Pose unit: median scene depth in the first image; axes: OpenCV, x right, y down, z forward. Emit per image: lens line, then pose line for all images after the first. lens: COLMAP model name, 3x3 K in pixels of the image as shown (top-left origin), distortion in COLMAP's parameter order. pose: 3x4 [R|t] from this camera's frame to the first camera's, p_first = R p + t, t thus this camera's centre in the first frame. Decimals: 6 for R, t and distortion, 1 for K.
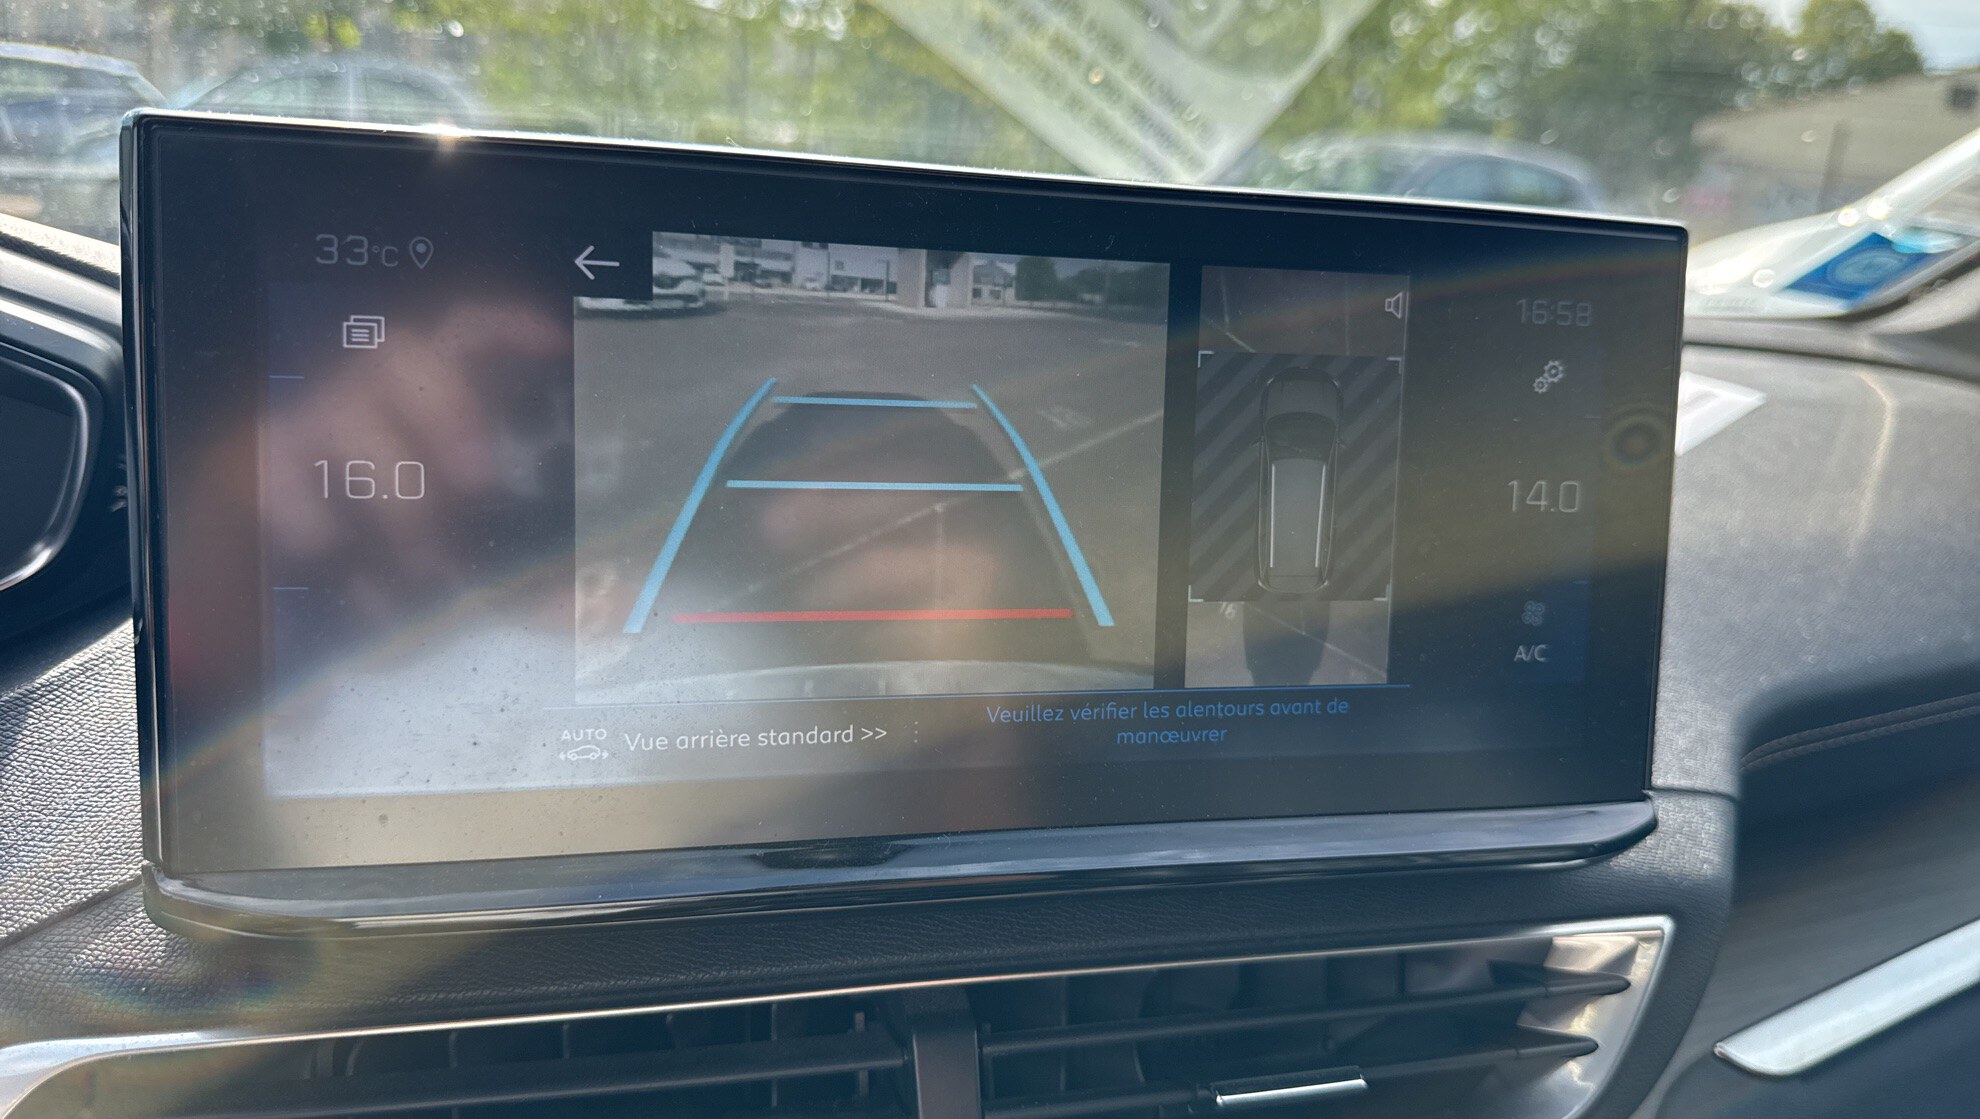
lens RADIAL K [[1402.1, 0, 986.6], [0, 1402.1, 564.7], [0, 0, 1]] dist [0.000560, -0.048169]
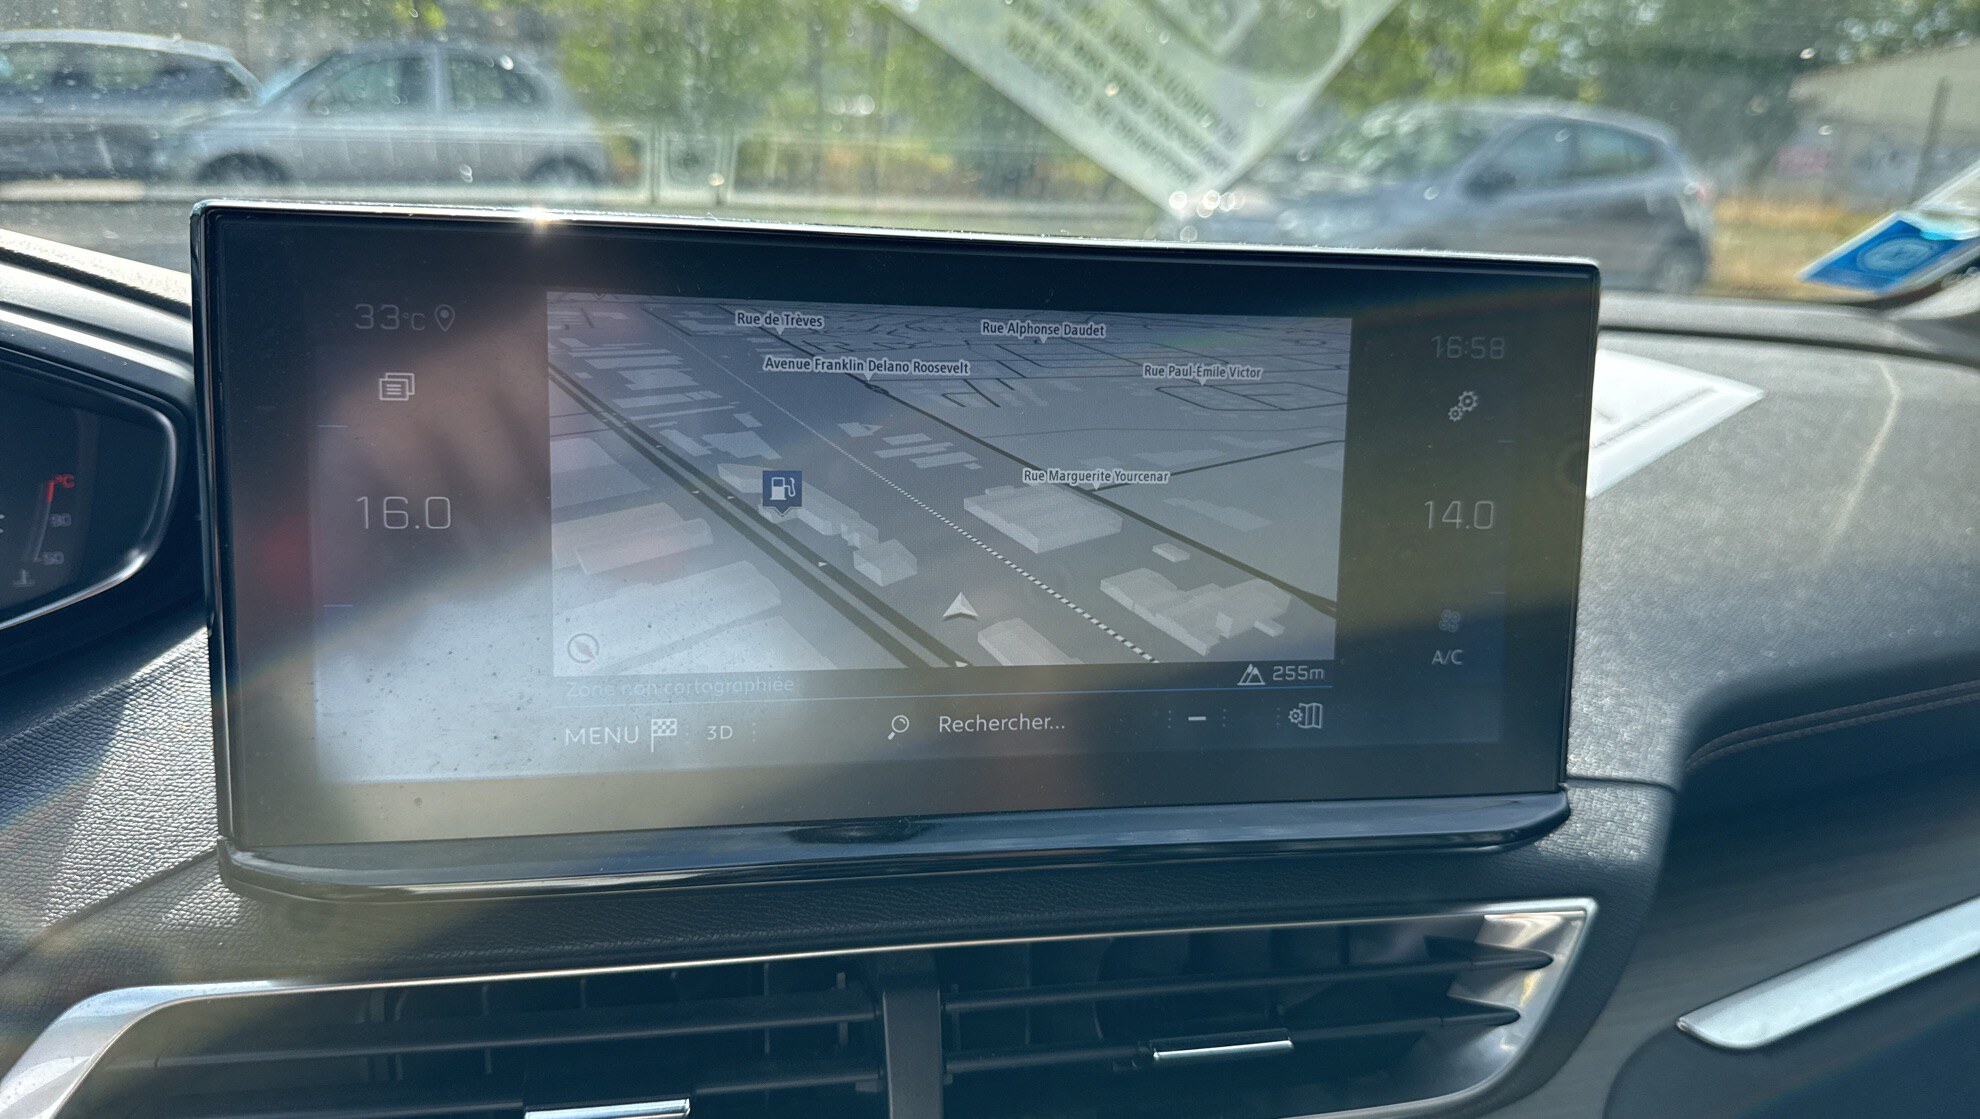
lens RADIAL K [[1397.5, 0, 990.0], [0, 1397.5, 559.5], [0, 0, 1]] dist [0.038243, -0.112185]
pose [[0.998441, -0.000041, -0.055813, 0.084615], [0.001096, 0.999821, 0.018888, -0.032011], [0.055803, -0.018920, 0.998263, -0.106426]]
